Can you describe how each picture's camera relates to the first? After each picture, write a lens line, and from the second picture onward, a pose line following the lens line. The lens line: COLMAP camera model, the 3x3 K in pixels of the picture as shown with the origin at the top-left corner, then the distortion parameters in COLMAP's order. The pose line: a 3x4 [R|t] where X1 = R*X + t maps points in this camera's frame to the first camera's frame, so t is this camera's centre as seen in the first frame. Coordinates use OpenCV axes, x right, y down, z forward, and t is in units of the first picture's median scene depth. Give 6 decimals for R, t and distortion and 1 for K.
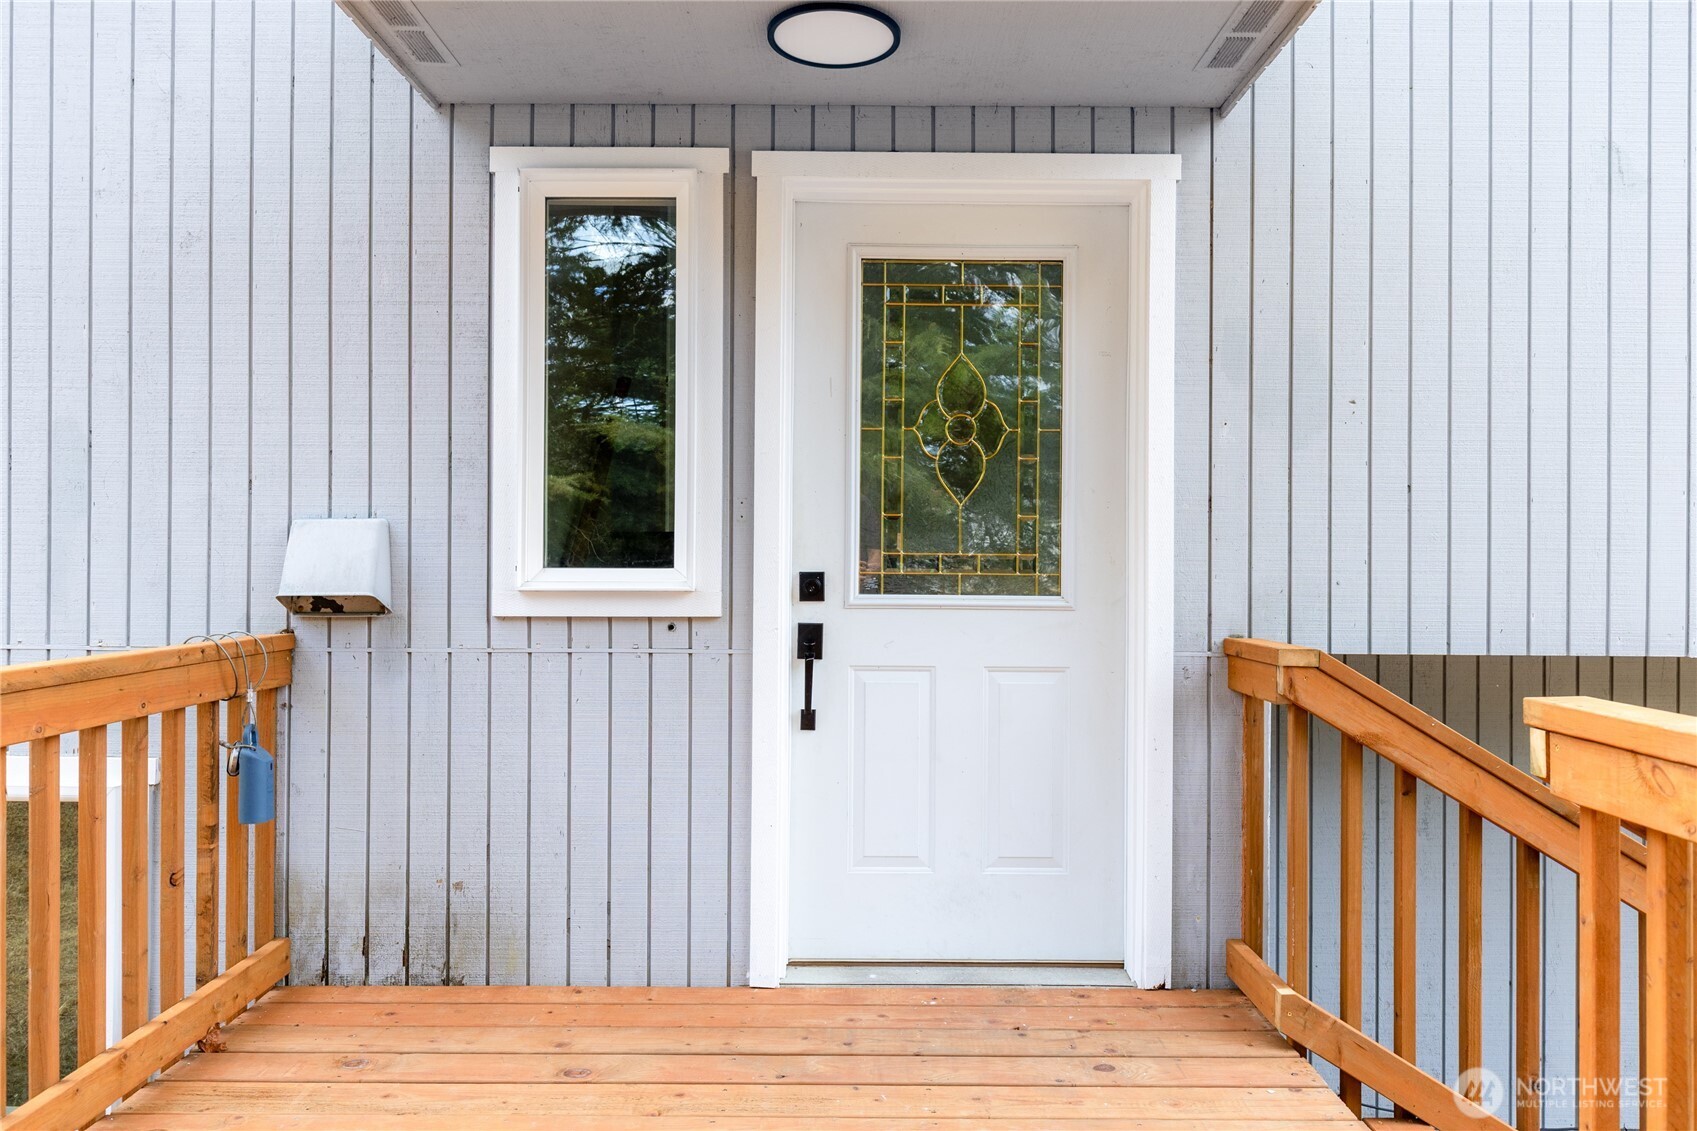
lens RADIAL K [[1214.3, 0, 851.3], [0, 1214.3, 554.3], [0, 0, 1]] dist [-0.006690, 0.003713]
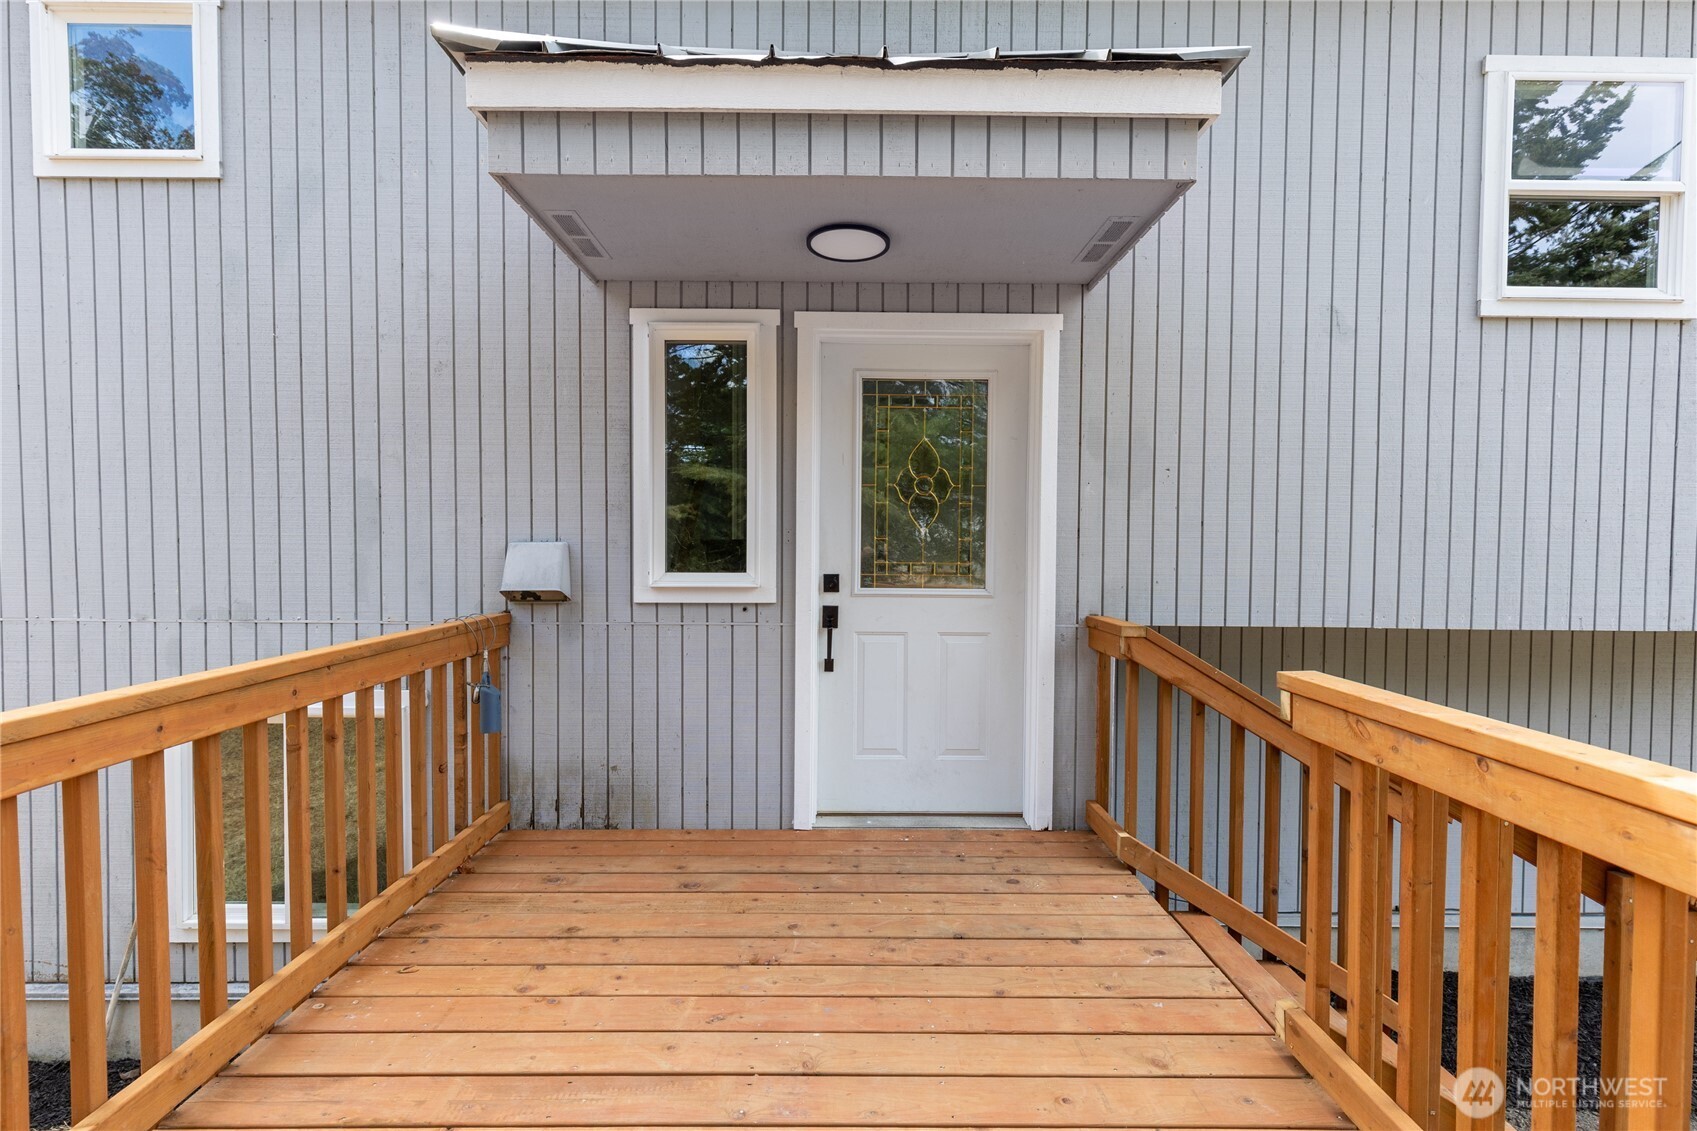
lens RADIAL K [[766.7, 0, 844.5], [0, 766.7, 561.3], [0, 0, 1]] dist [0.004386, 0.000237]
pose [[0.999978, 0.000364, 0.006664, -0.022615], [-0.000584, 0.999450, 0.033150, -0.037878], [-0.006649, -0.033153, 0.999428, -0.019166]]
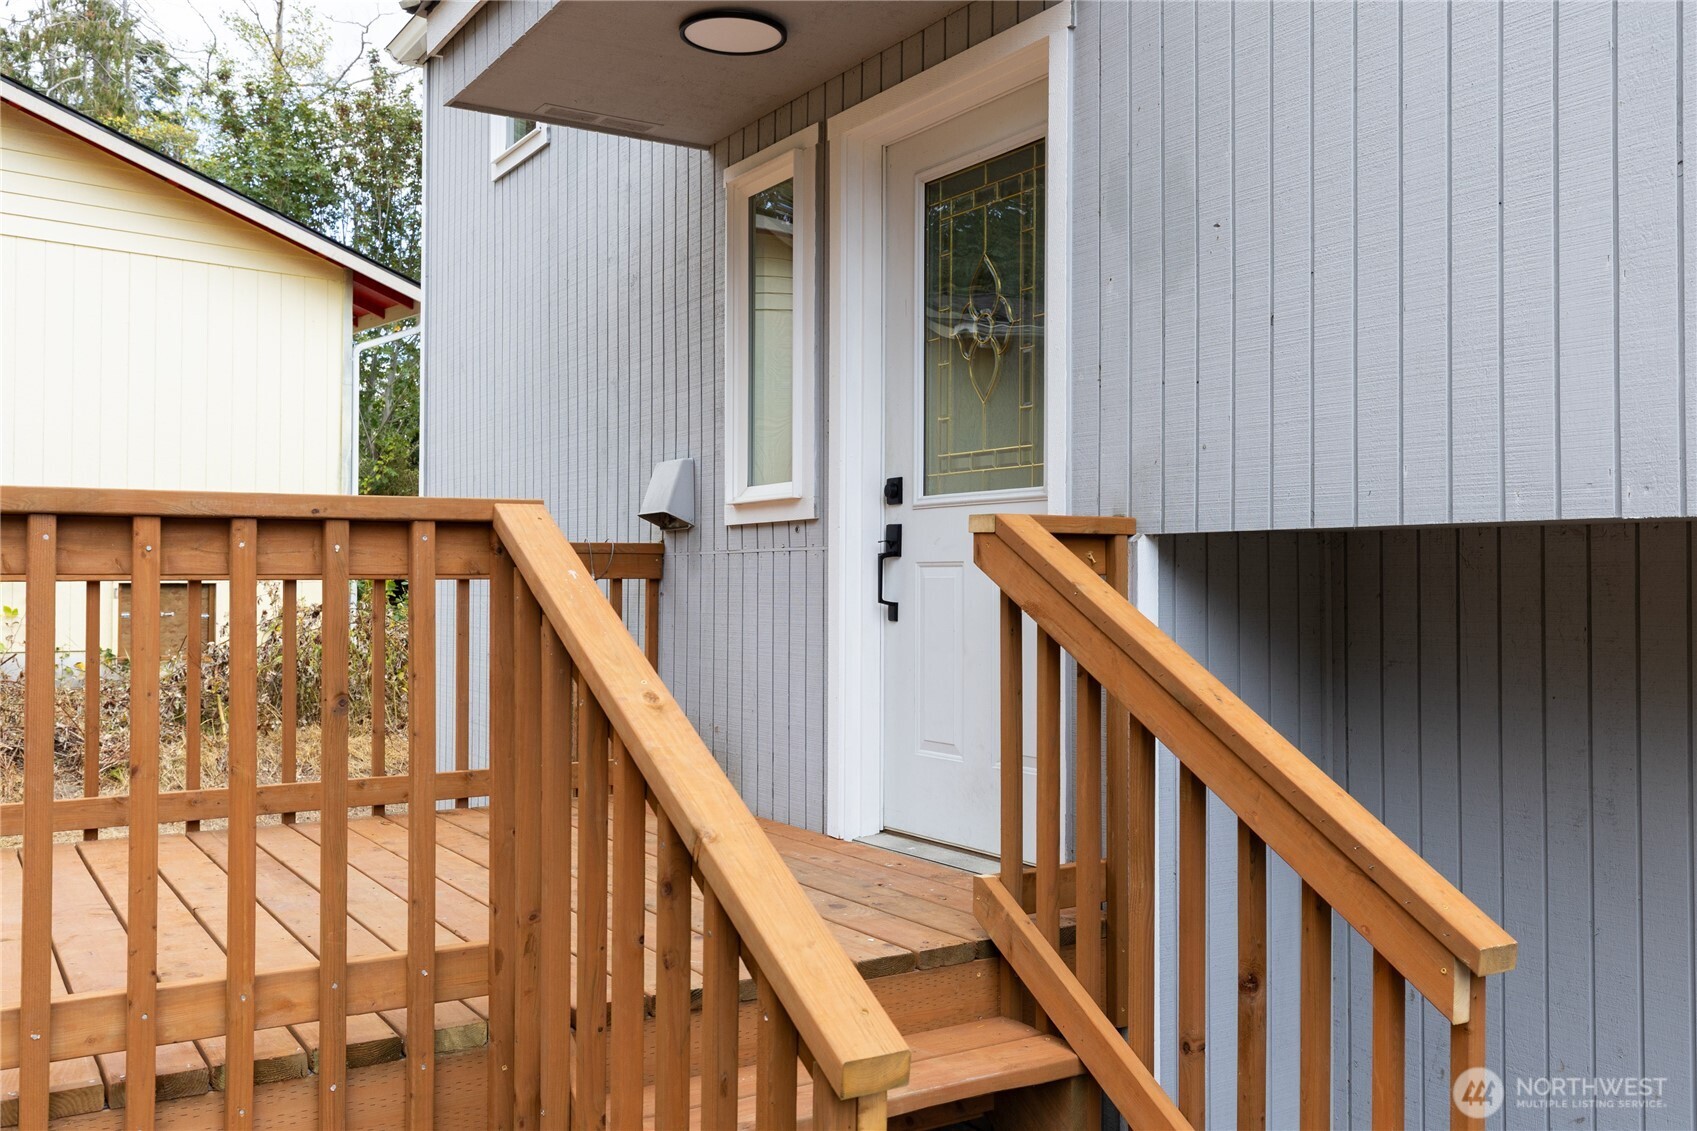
lens RADIAL K [[1491.2, 0, 848.5], [0, 1491.2, 565.5], [0, 0, 1]] dist [-0.004006, -0.005109]
pose [[0.527334, -0.015541, -0.849516, 1.144300], [0.007774, 0.999879, -0.013466, 0.117169], [0.849622, 0.000497, 0.527391, 0.262299]]
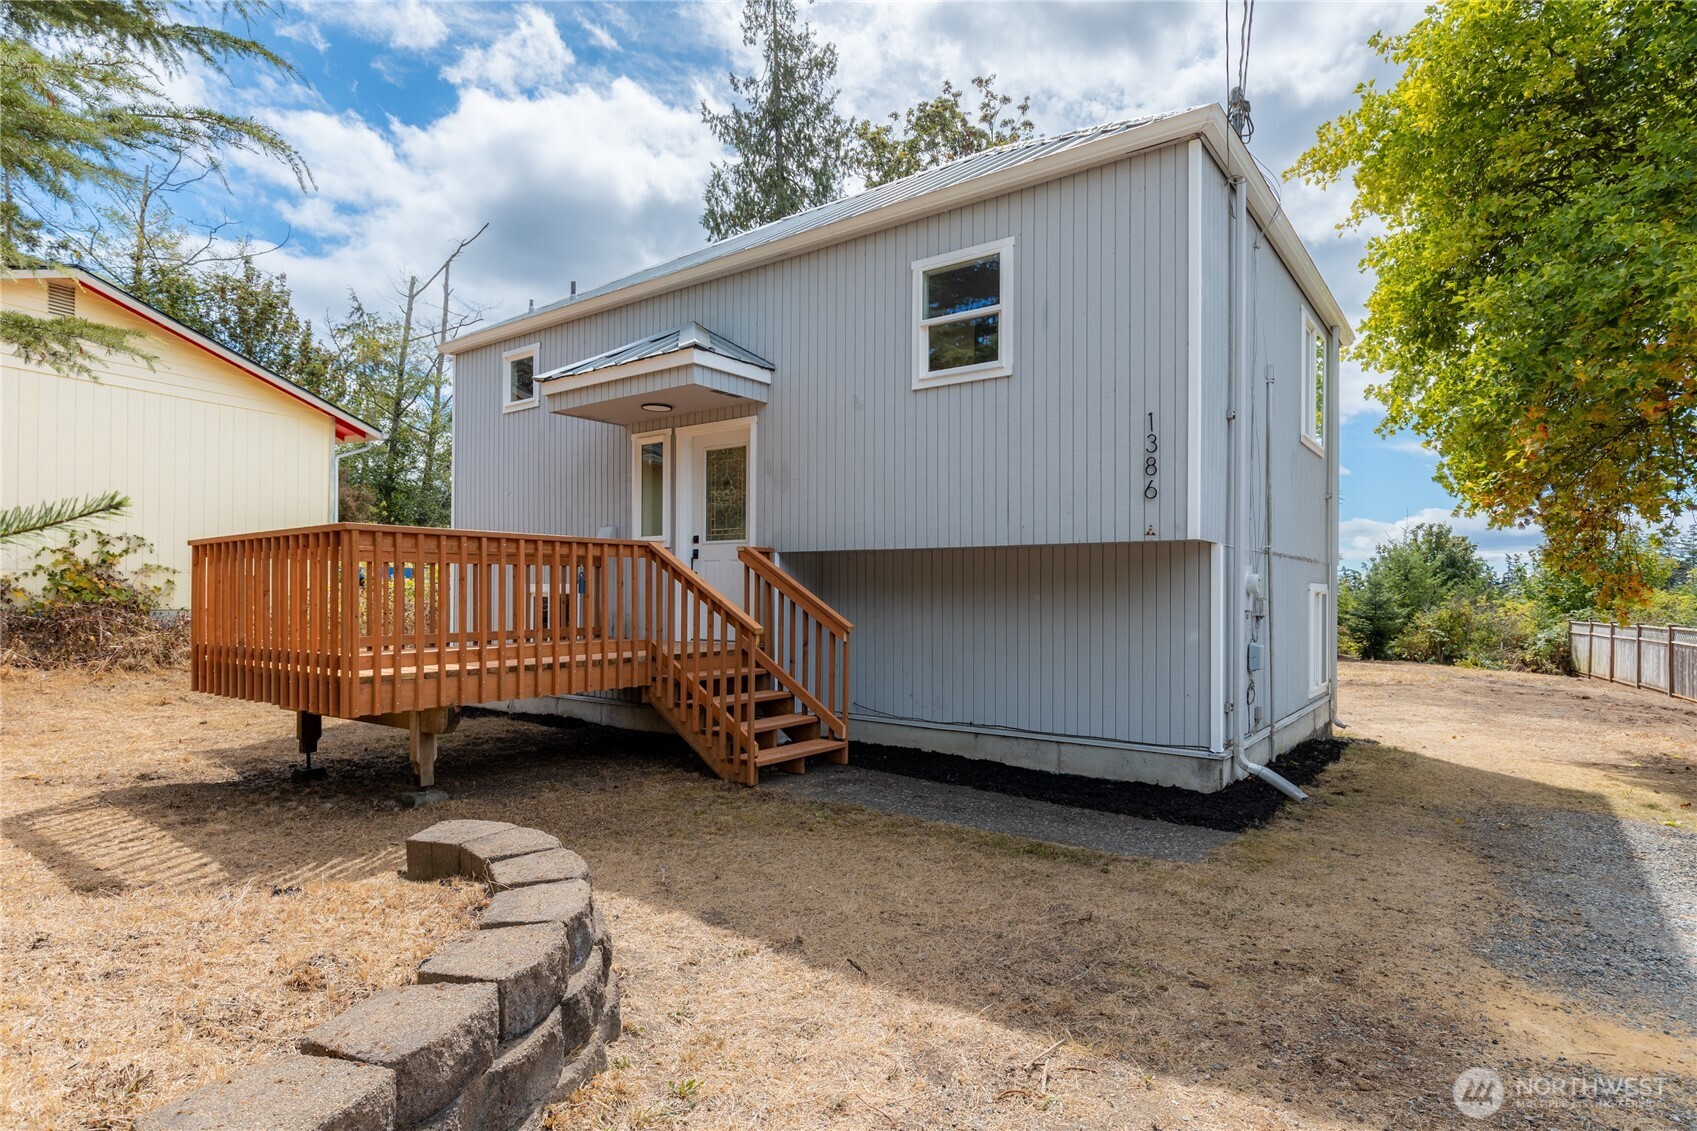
lens RADIAL K [[884.9, 0, 848.5], [0, 884.9, 587.6], [0, 0, 1]] dist [-0.000786, -0.000047]
pose [[0.800392, -0.007005, -0.599436, 2.088915], [0.008211, 0.999966, -0.000722, 0.191039], [0.599421, -0.004344, 0.800422, -0.962399]]
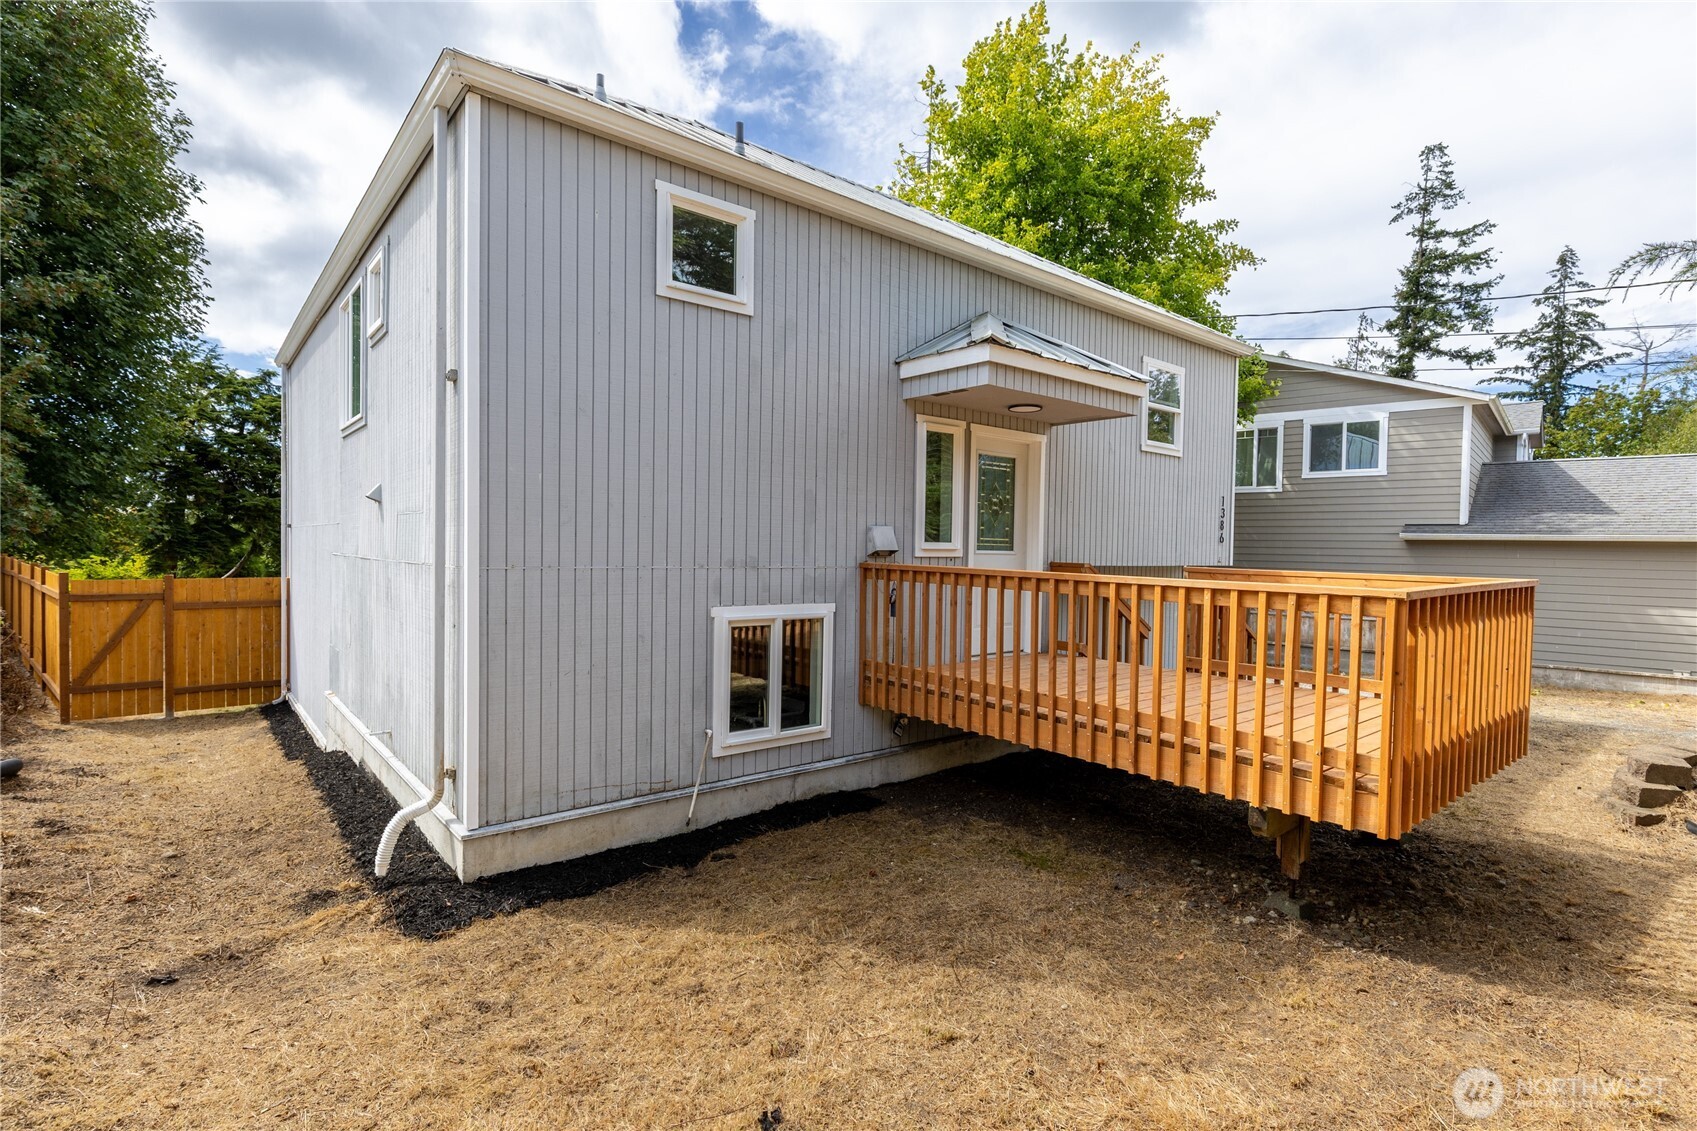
lens RADIAL K [[816.4, 0, 848.5], [0, 816.4, 565.5], [0, 0, 1]] dist [0.002282, 0.000089]
pose [[0.773969, -0.008057, 0.633172, -1.844774], [-0.018728, 0.999190, 0.035608, -0.000348], [-0.632946, -0.039418, 0.773192, -0.609008]]
